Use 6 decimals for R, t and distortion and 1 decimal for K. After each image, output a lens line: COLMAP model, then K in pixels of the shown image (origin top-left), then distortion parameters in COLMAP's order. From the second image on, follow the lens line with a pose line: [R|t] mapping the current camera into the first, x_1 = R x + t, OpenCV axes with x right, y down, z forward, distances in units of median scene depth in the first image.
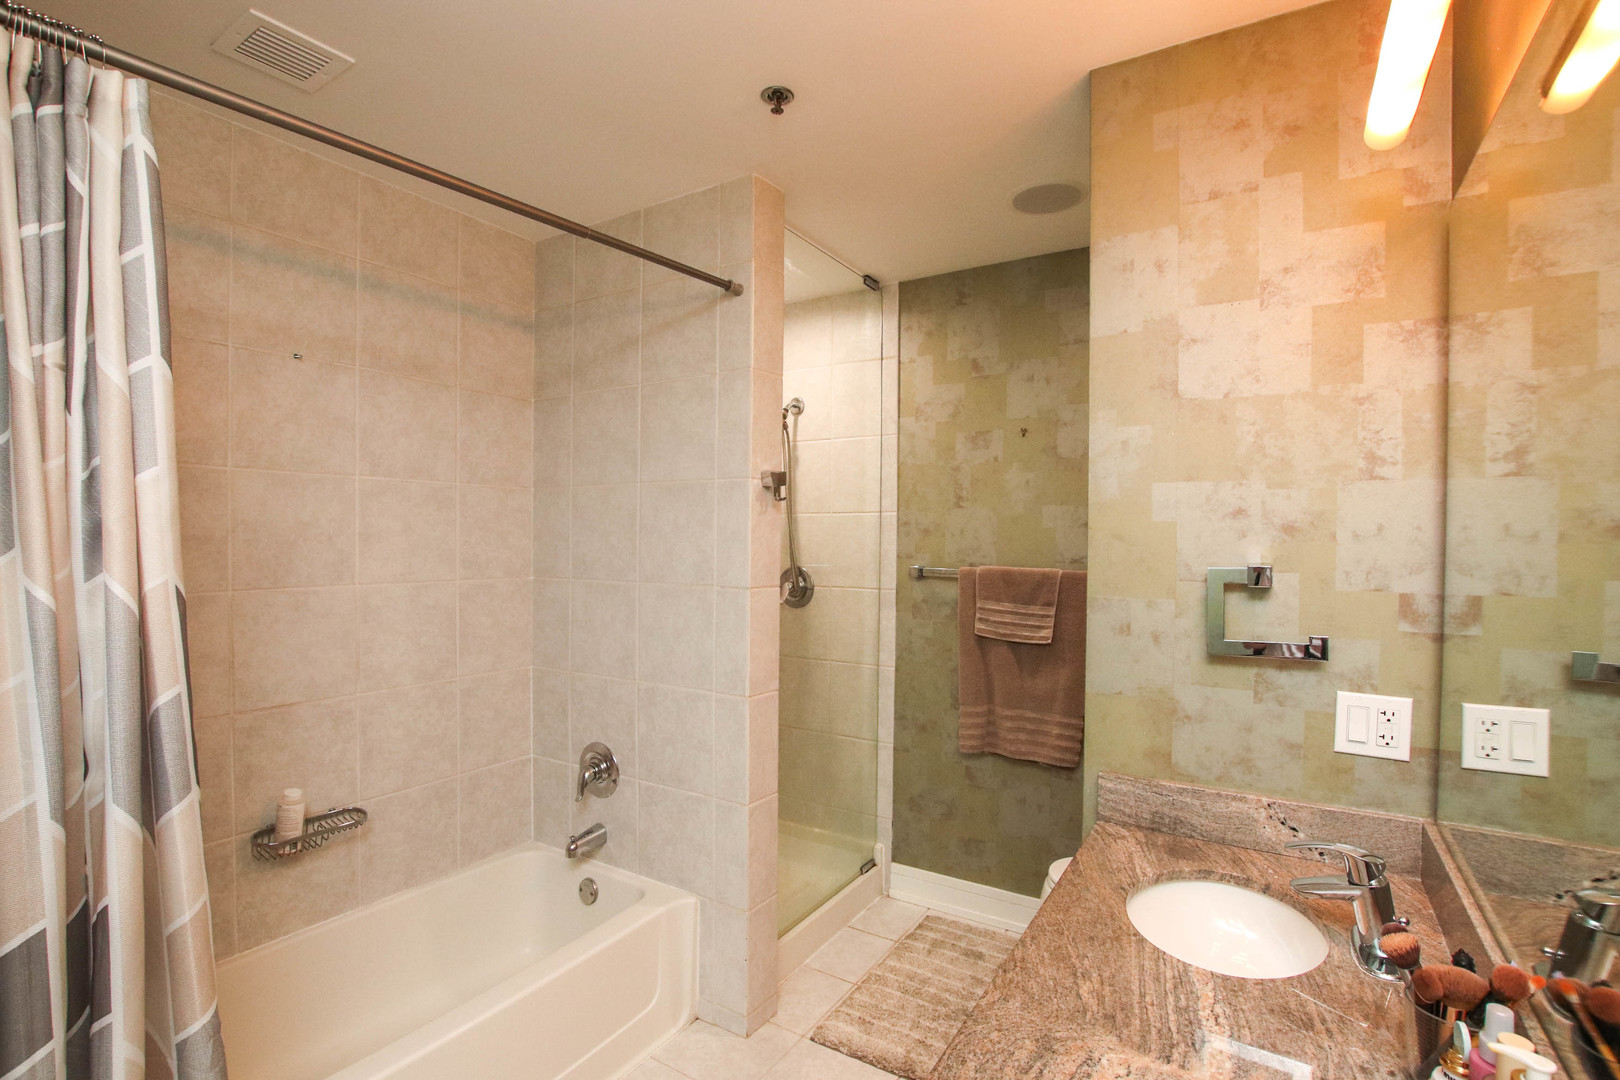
lens RADIAL K [[770.5, 0, 815.2], [0, 770.5, 547.7], [0, 0, 1]] dist [-0.028551, 0.003415]
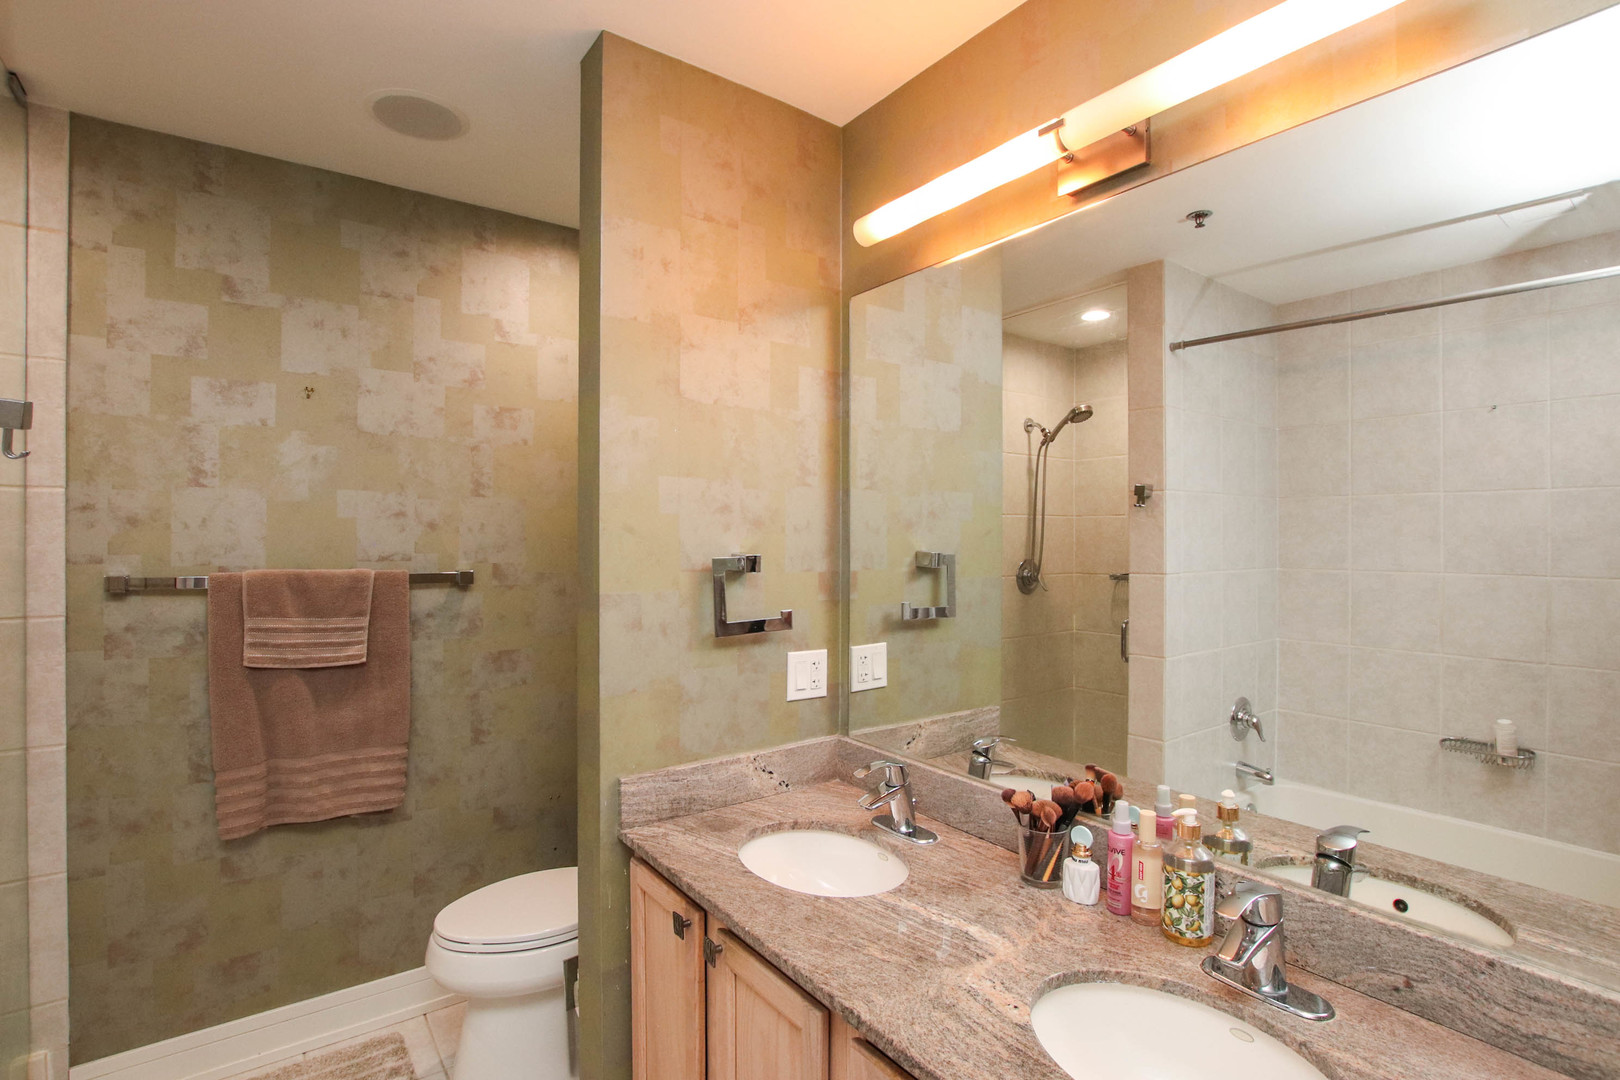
lens RADIAL K [[770.5, 0, 815.9], [0, 770.5, 535.5], [0, 0, 1]] dist [-0.028551, 0.003415]
pose [[0.362810, -0.004299, 0.931853, -0.262581], [0.011256, 0.999937, 0.000231, -0.002600], [-0.931795, 0.010405, 0.362835, 0.268664]]
